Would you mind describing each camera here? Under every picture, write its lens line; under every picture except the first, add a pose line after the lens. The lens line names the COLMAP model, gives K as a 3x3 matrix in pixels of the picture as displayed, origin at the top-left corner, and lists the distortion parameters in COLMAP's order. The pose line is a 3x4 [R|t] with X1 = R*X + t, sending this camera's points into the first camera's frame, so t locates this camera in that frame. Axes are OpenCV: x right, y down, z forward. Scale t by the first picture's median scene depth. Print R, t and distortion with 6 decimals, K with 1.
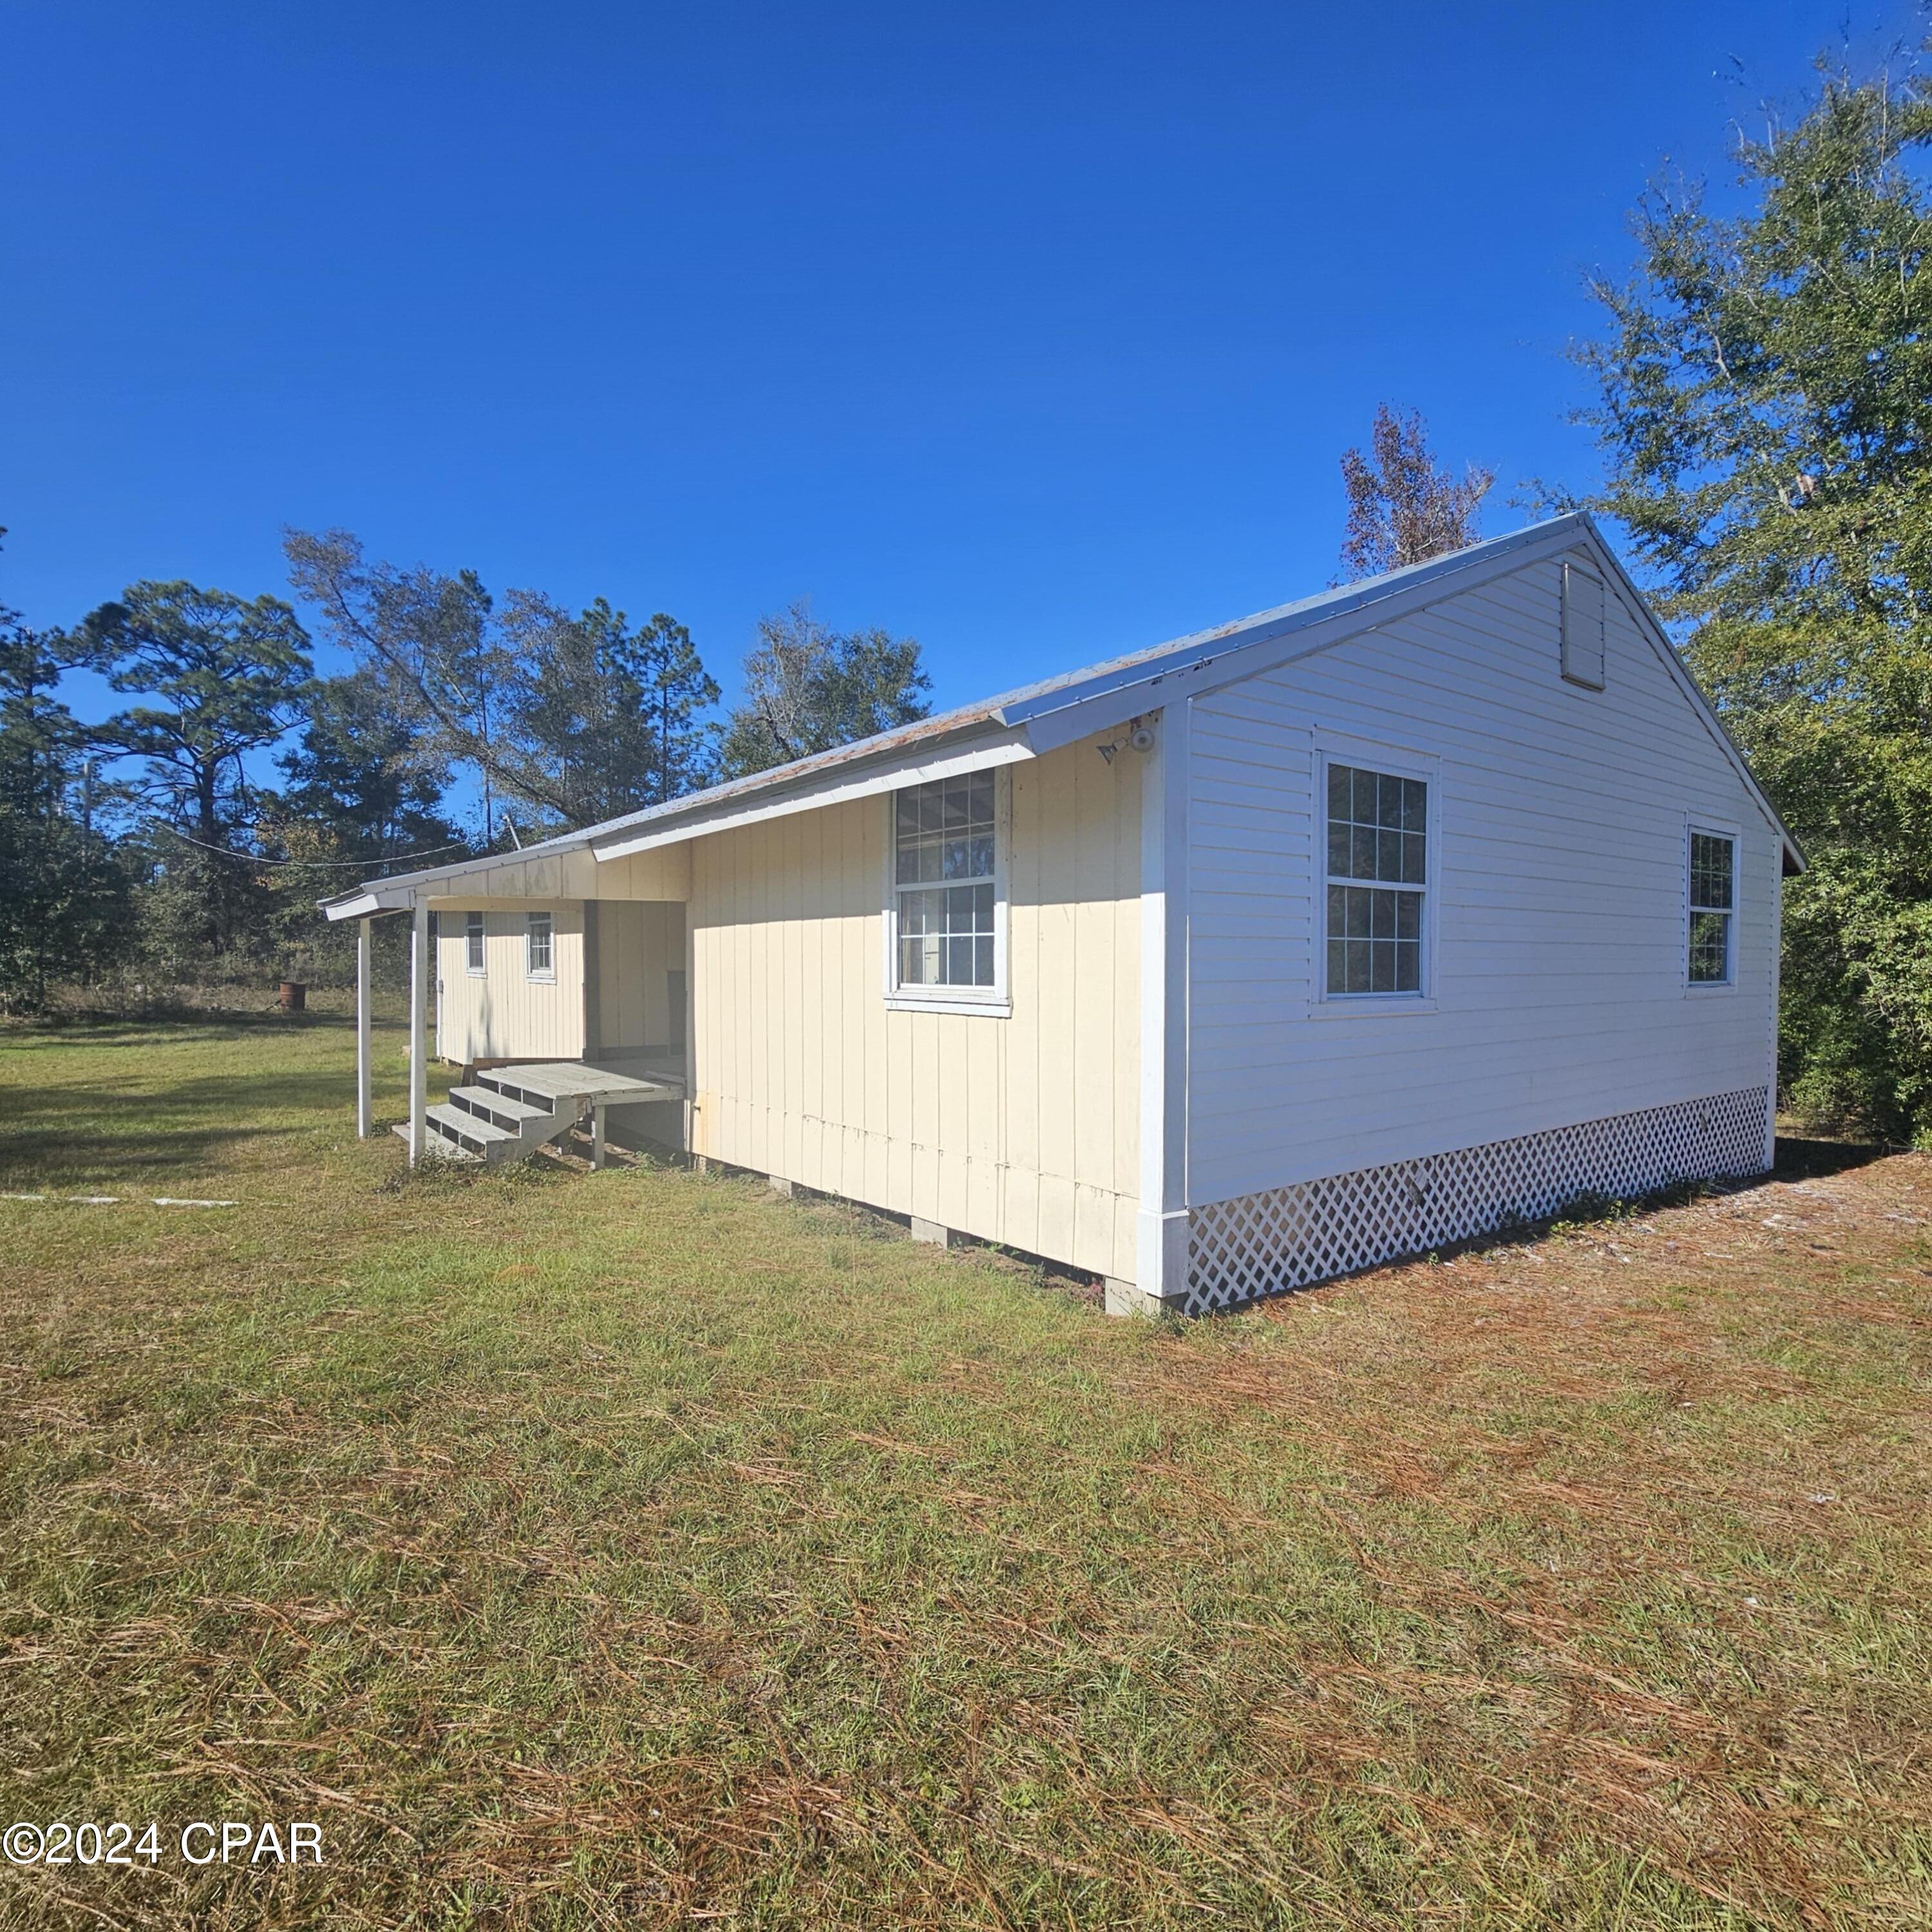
lens RADIAL K [[1050.7, 0, 966.0], [0, 1050.7, 966.0], [0, 0, 1]] dist [-0.002930, -0.001435]
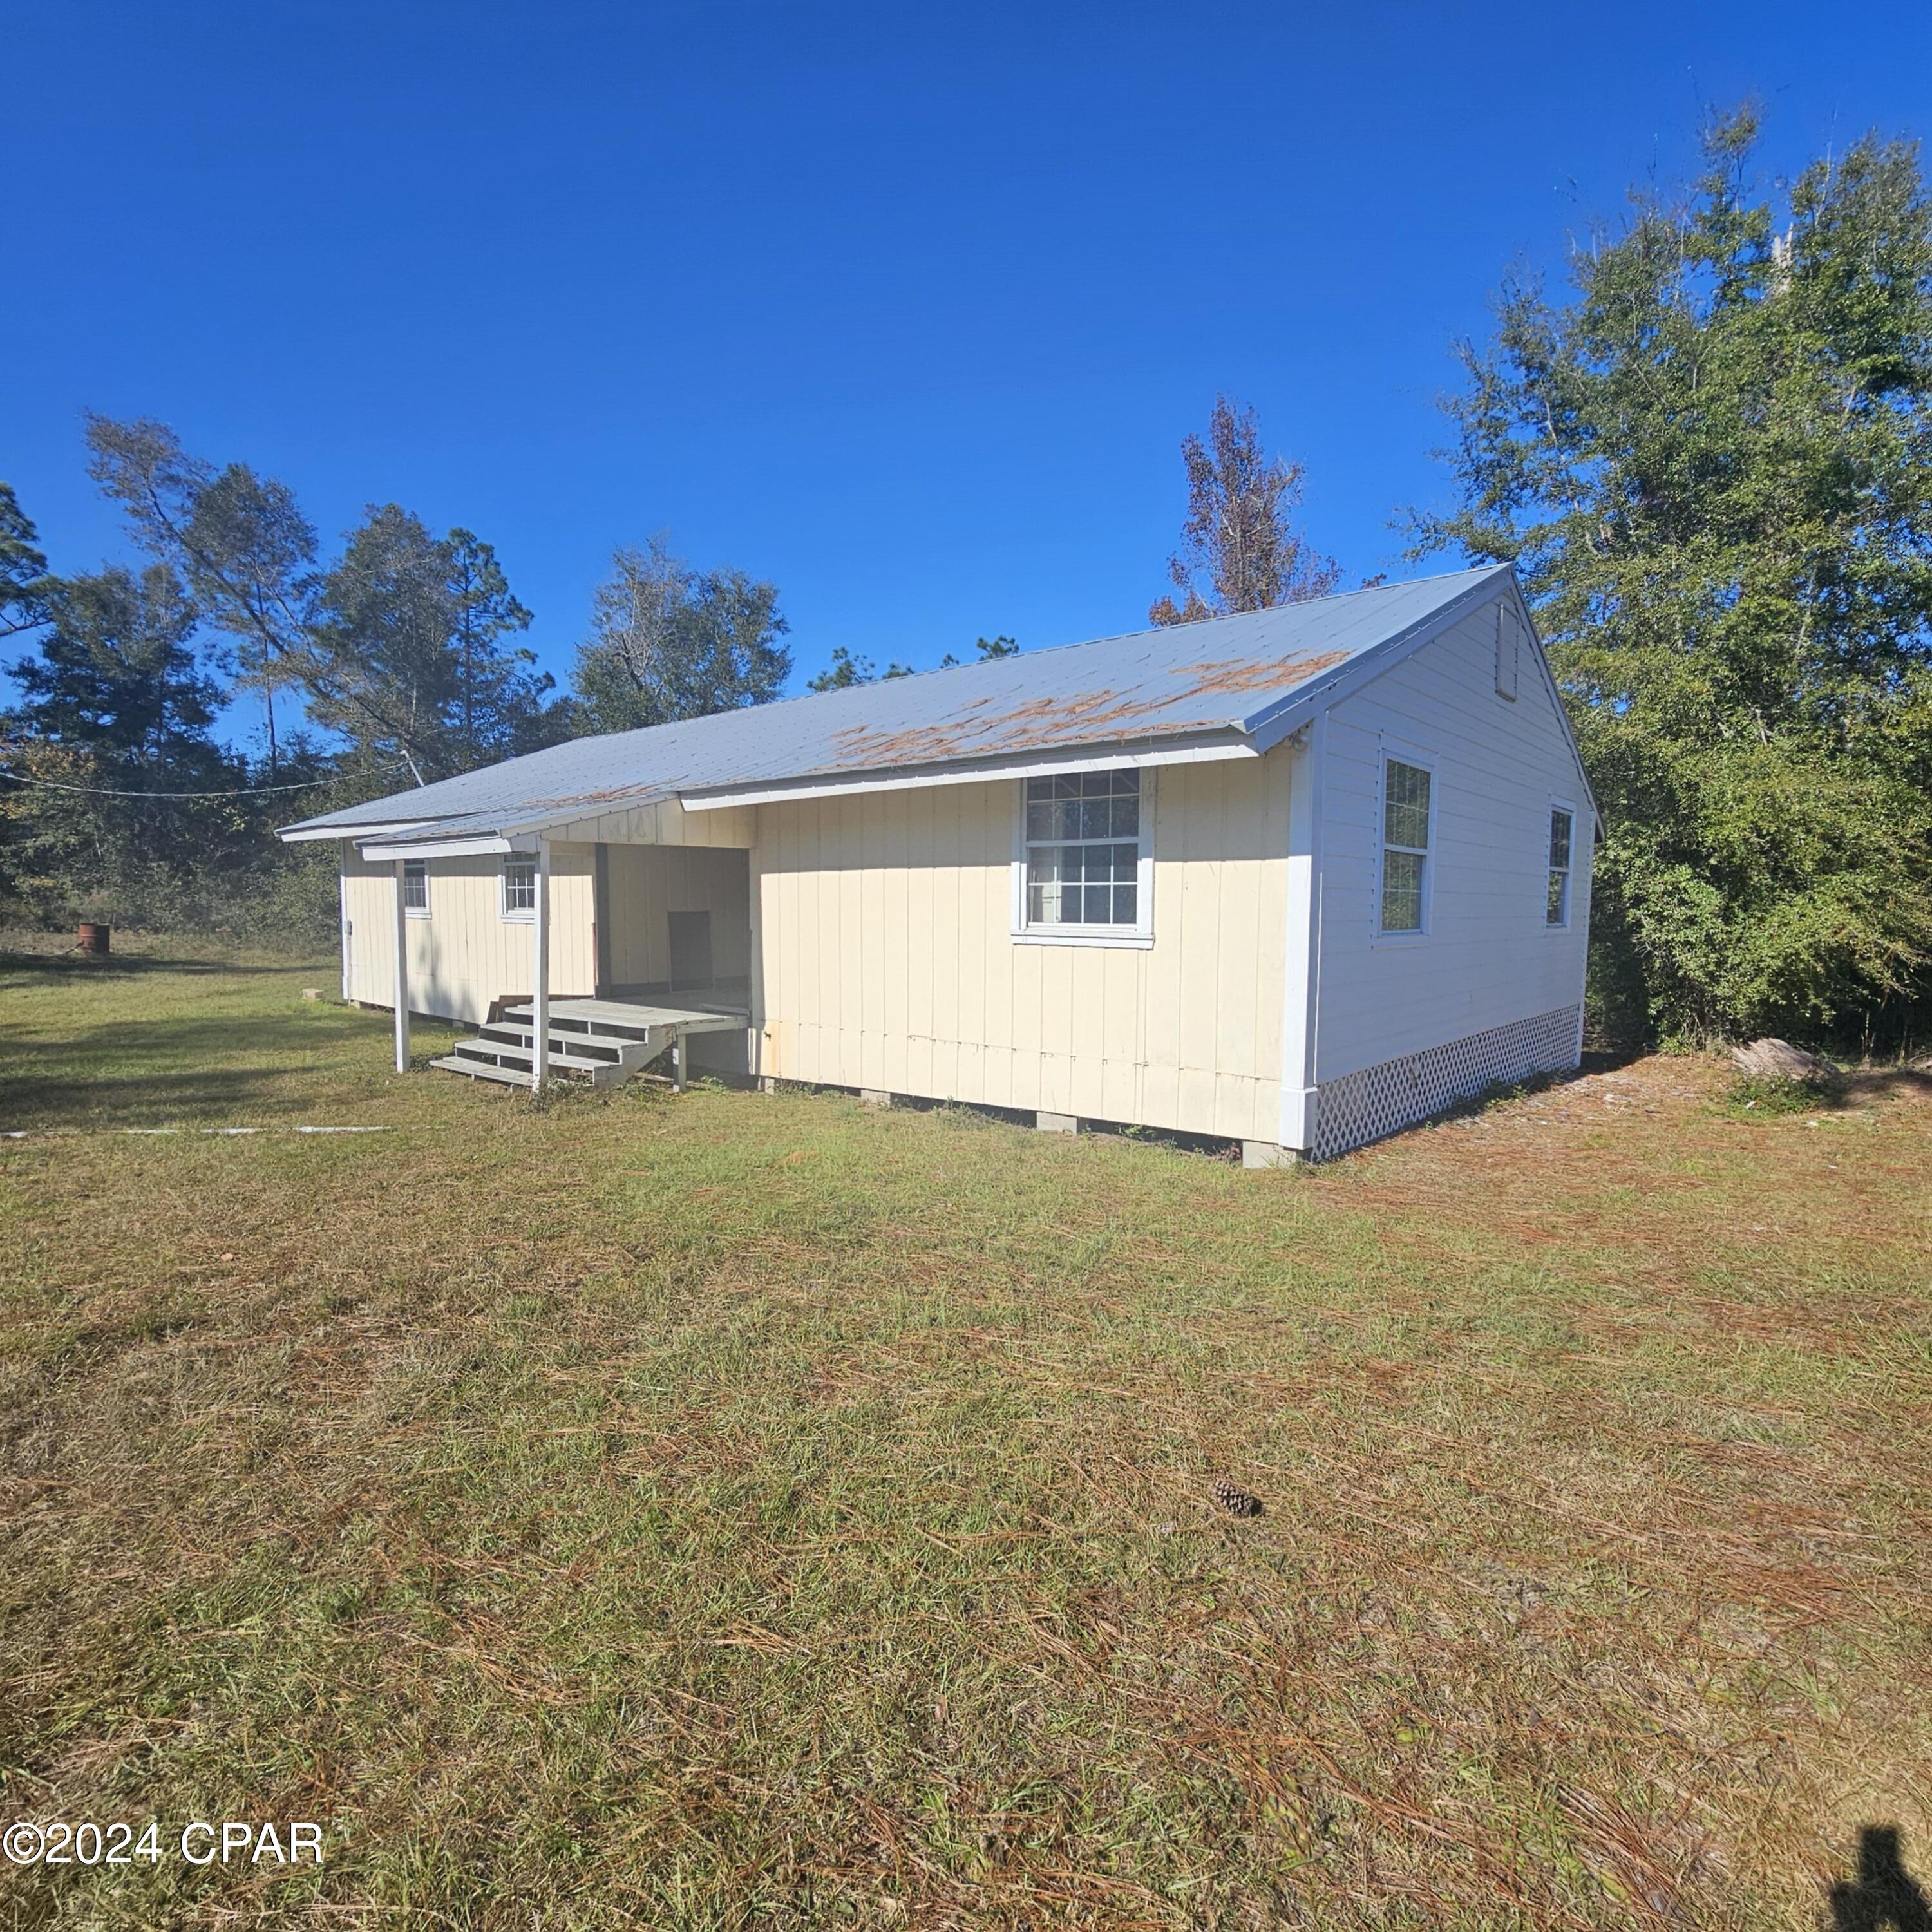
lens RADIAL K [[1052.2, 0, 966.0], [0, 1052.2, 966.0], [0, 0, 1]] dist [0.002173, -0.011965]
pose [[0.977340, -0.005829, 0.211595, -0.256739], [-0.005490, 0.998587, 0.052863, 0.001781], [-0.211604, -0.052827, 0.975927, -0.116939]]
